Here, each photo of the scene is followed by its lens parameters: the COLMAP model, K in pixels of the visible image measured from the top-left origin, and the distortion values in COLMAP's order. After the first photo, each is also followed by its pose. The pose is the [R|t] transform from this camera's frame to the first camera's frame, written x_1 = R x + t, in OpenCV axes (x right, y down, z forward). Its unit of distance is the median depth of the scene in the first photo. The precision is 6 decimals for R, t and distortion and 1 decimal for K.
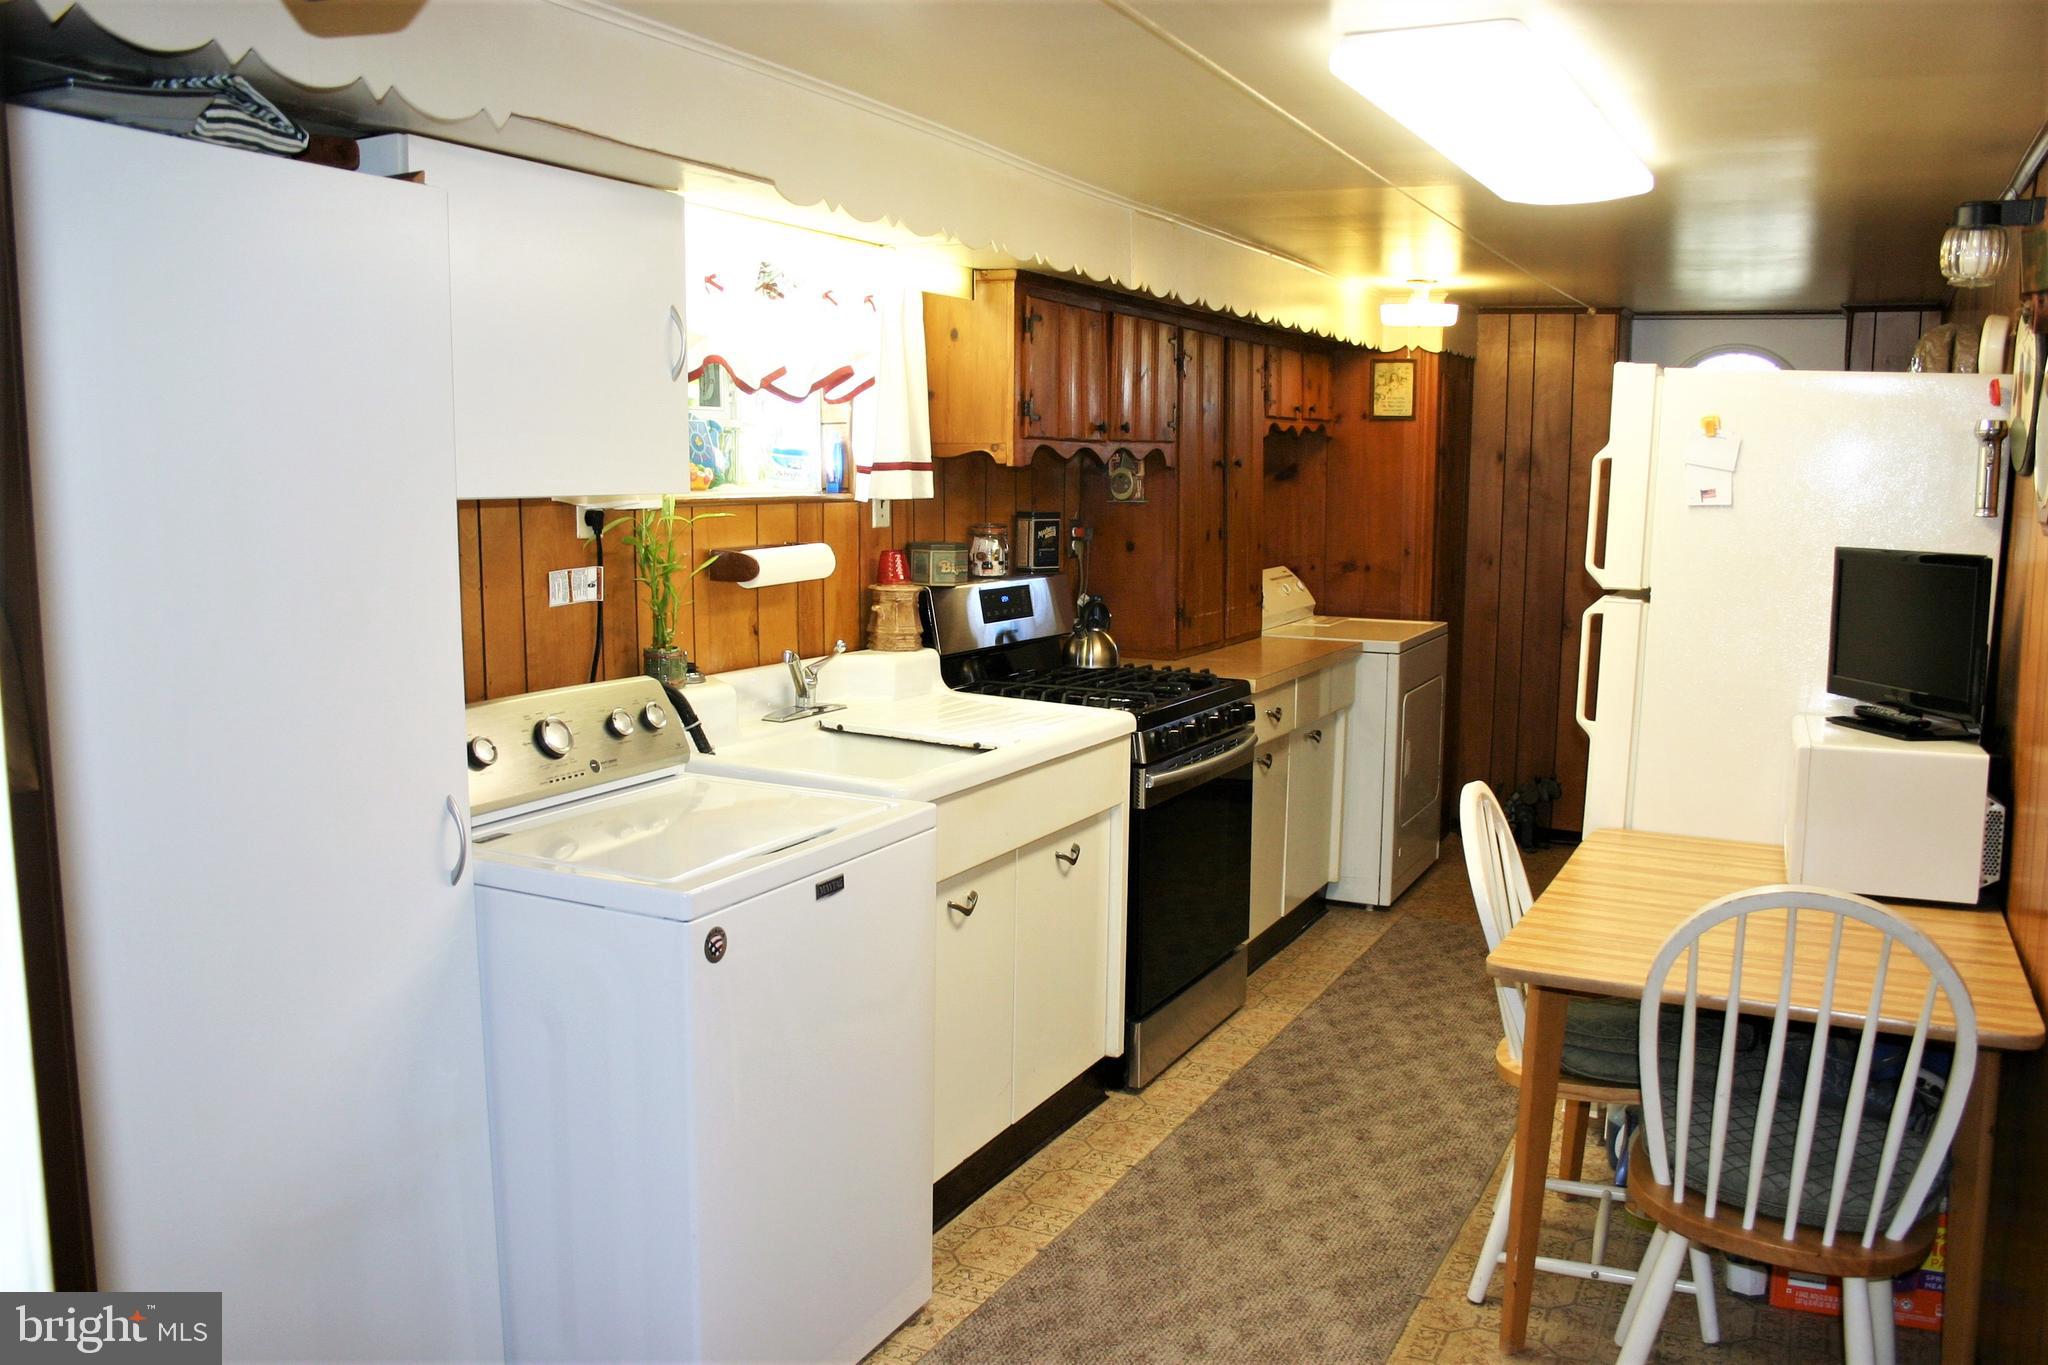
lens RADIAL K [[1655.5, 0, 1053.7], [0, 1655.5, 724.4], [0, 0, 1]] dist [-0.142026, 0.104490]
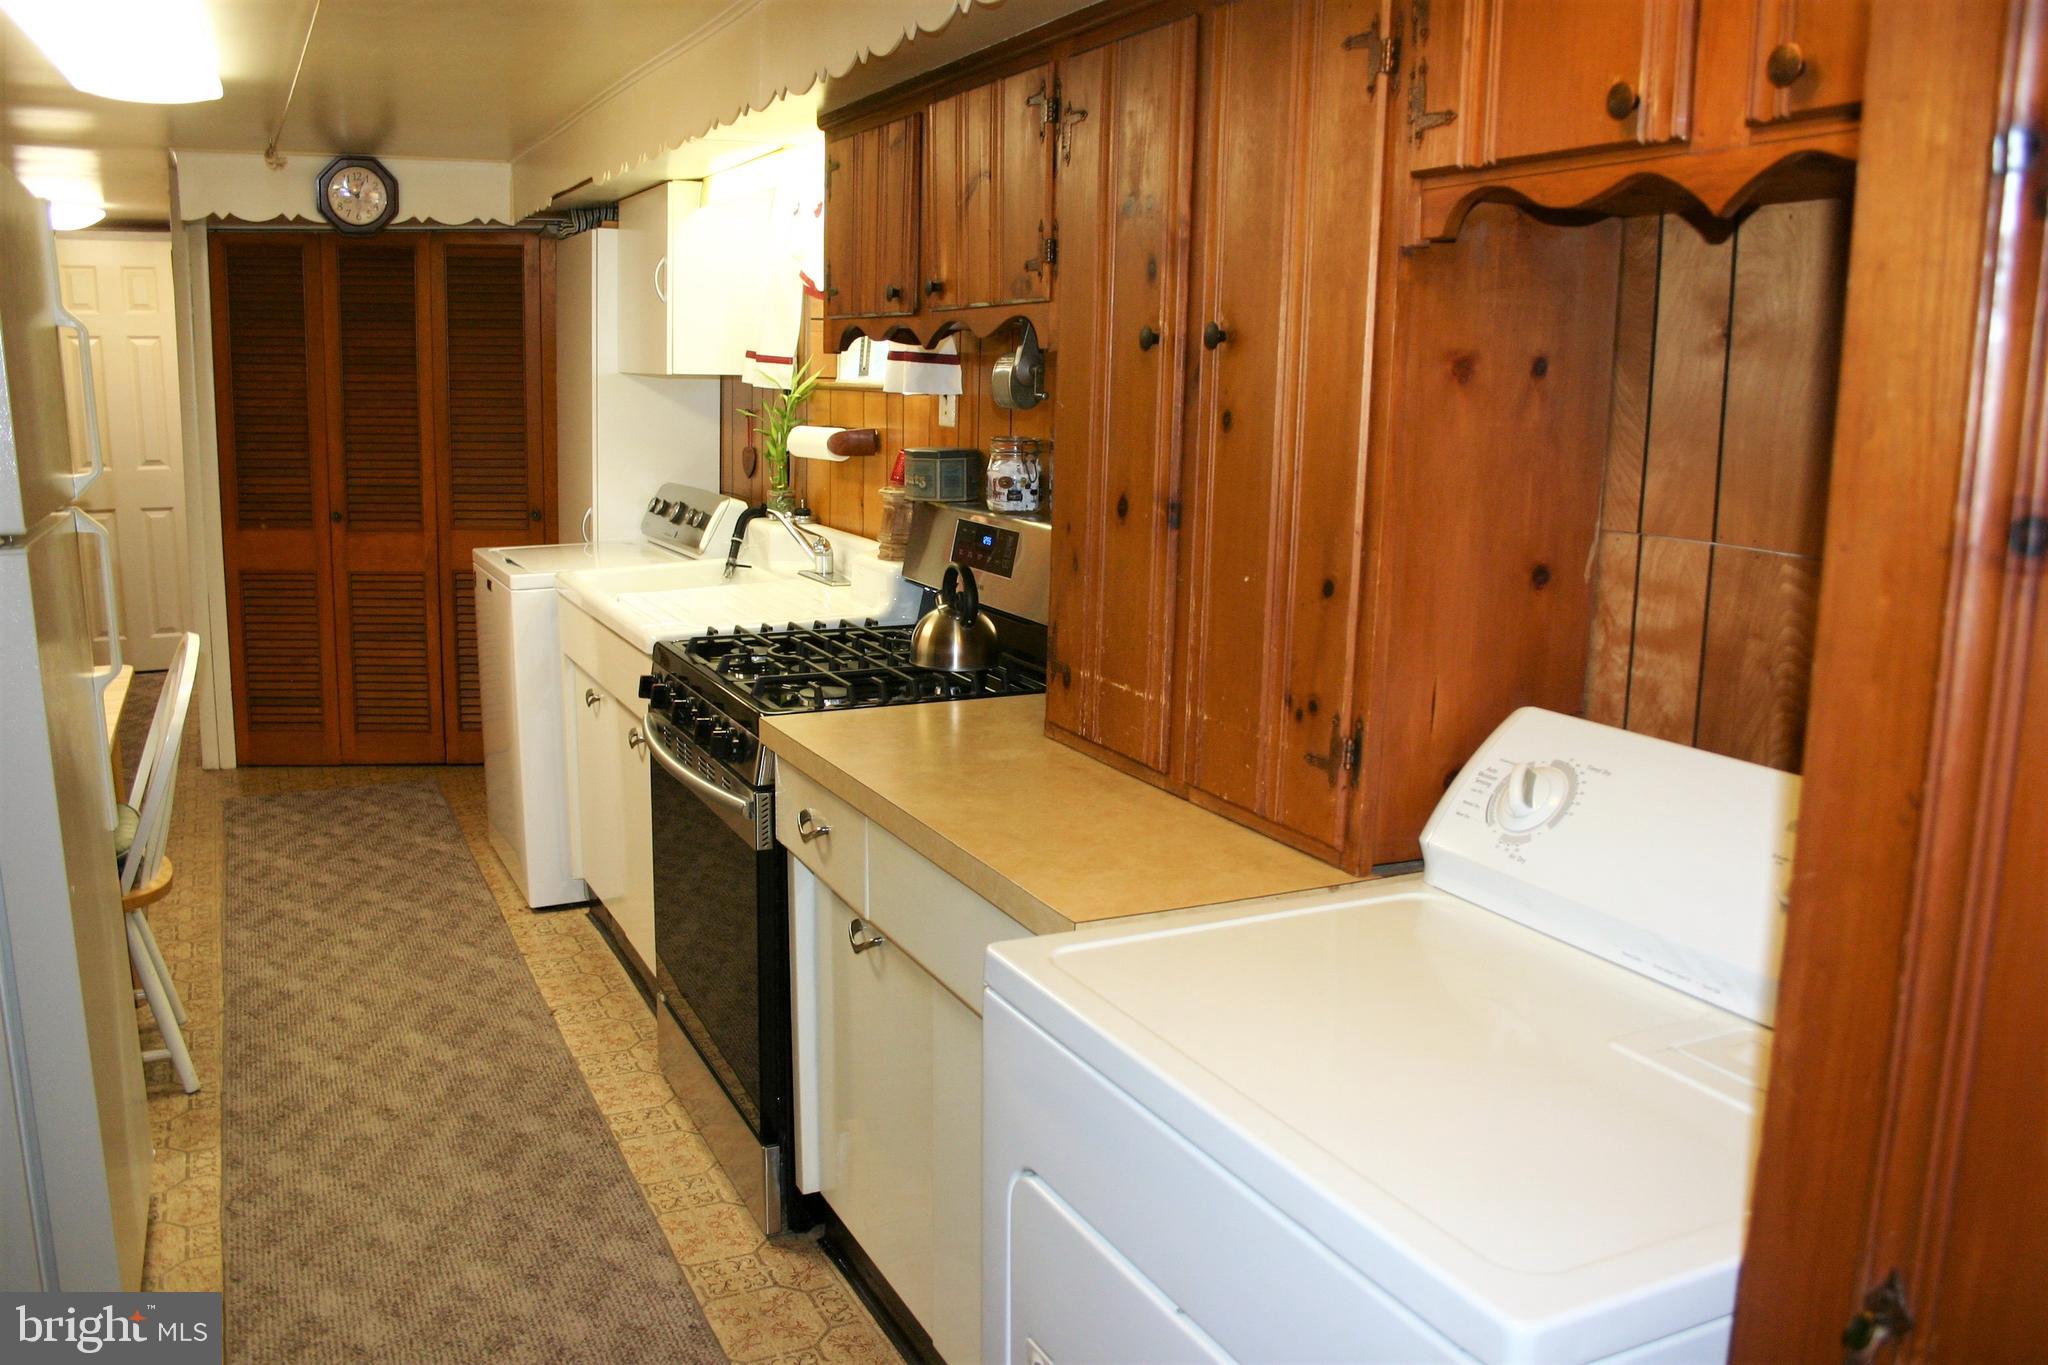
lens RADIAL K [[1655.5, 0, 1016.4], [0, 1655.5, 693.6], [0, 0, 1]] dist [-0.142026, 0.104490]
pose [[-0.621394, 0.128816, -0.772836, 0.614100], [-0.145694, 0.950190, 0.275521, -0.247257], [0.769833, 0.283805, -0.571675, 1.677641]]
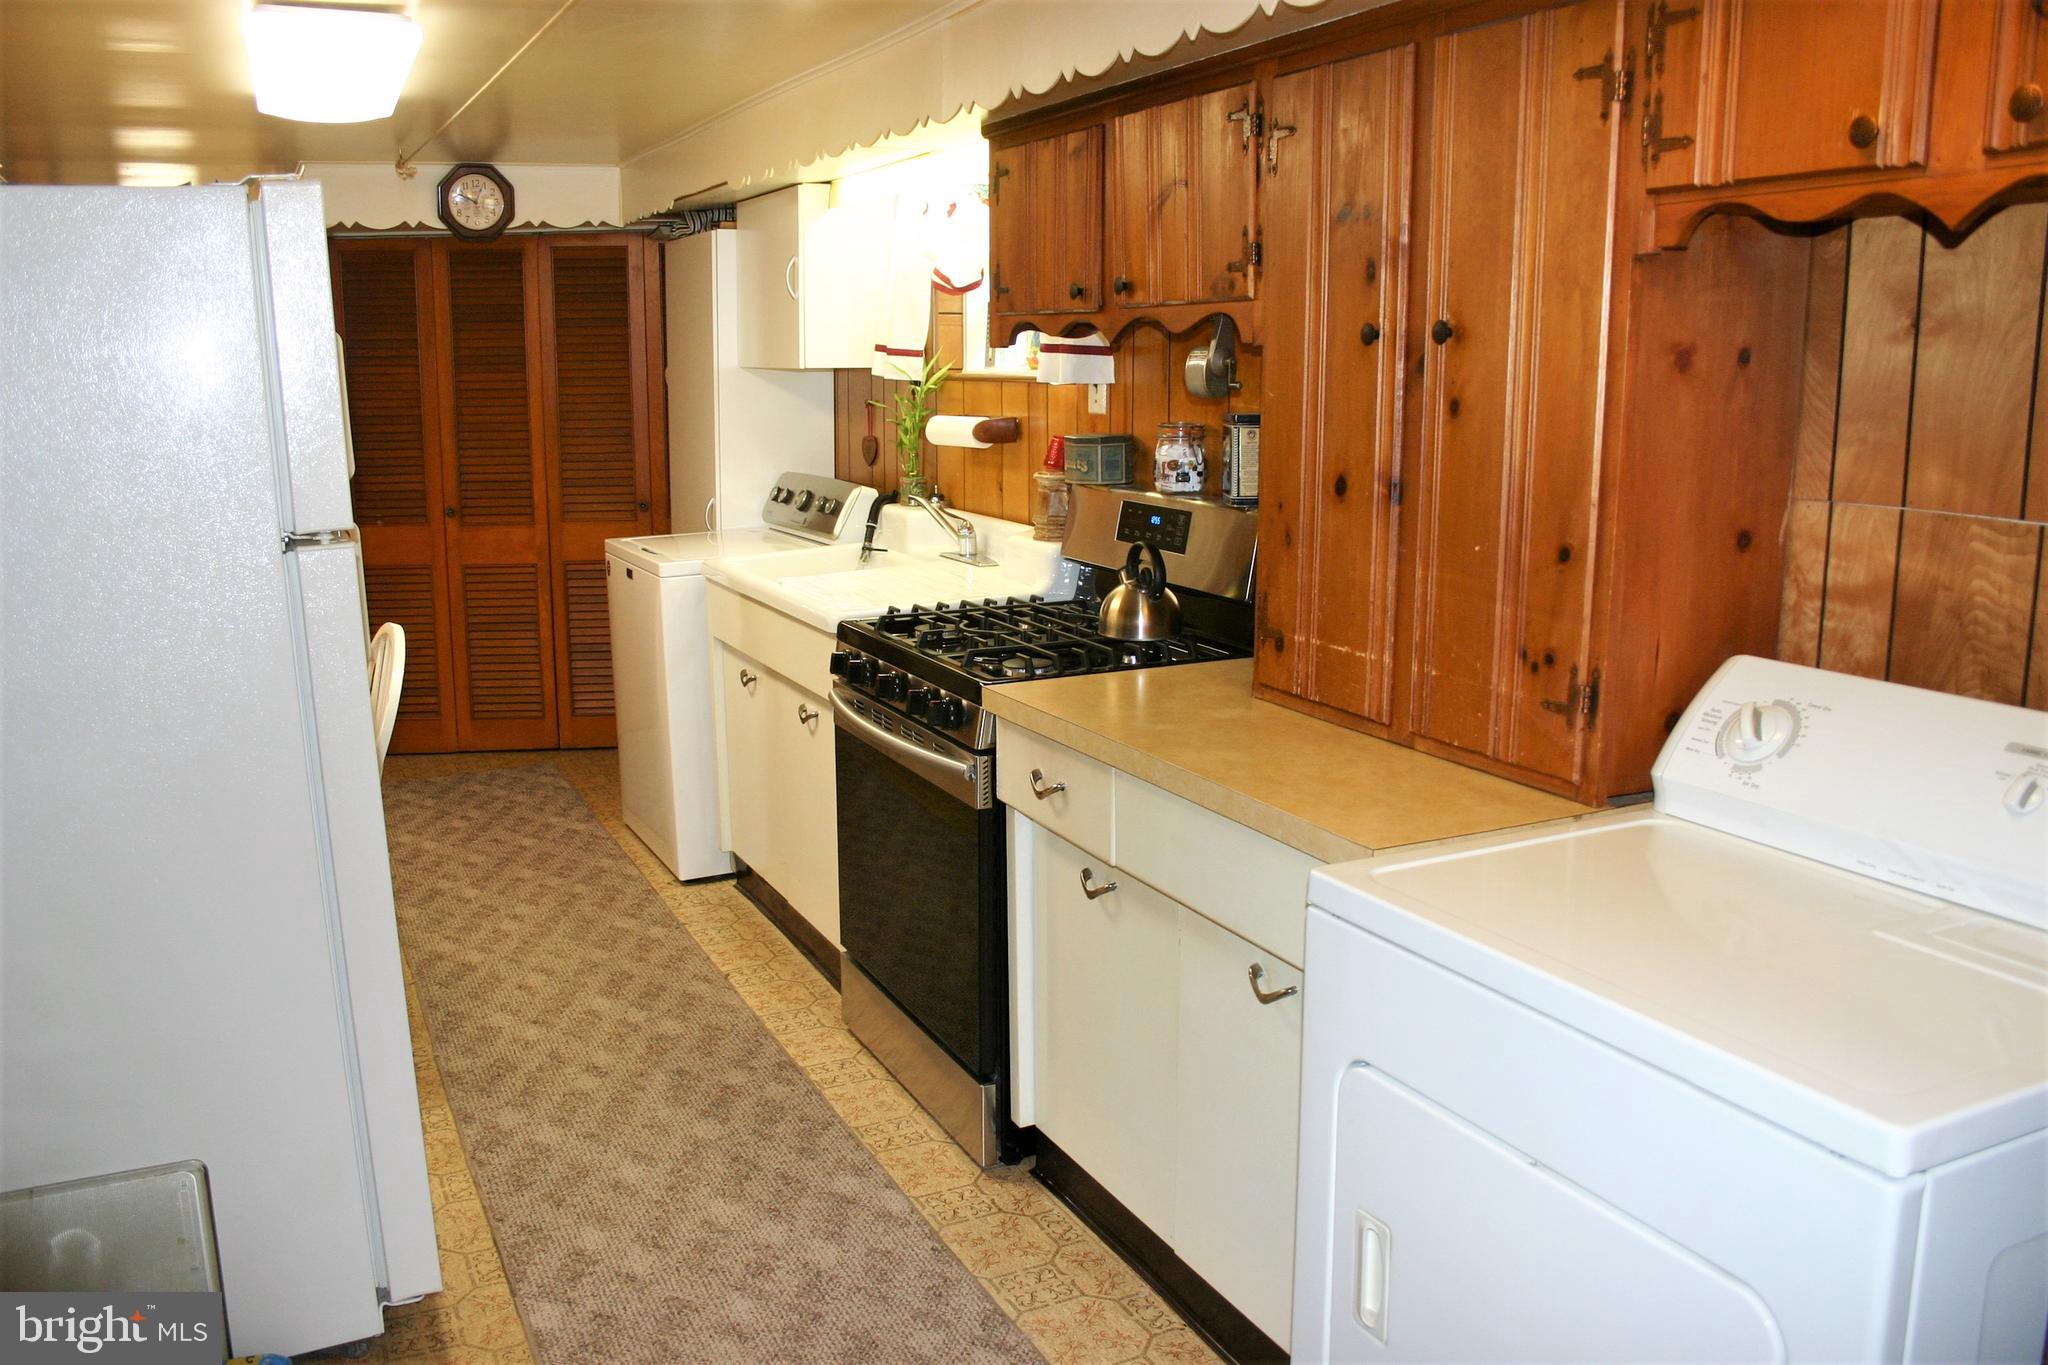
lens RADIAL K [[1655.5, 0, 1011.9], [0, 1655.5, 688.7], [0, 0, 1]] dist [-0.142026, 0.104490]
pose [[-0.622007, 0.148070, -0.768884, 0.718510], [-0.123701, 0.951043, 0.283221, -0.245405], [0.773179, 0.271278, -0.573239, 1.644445]]
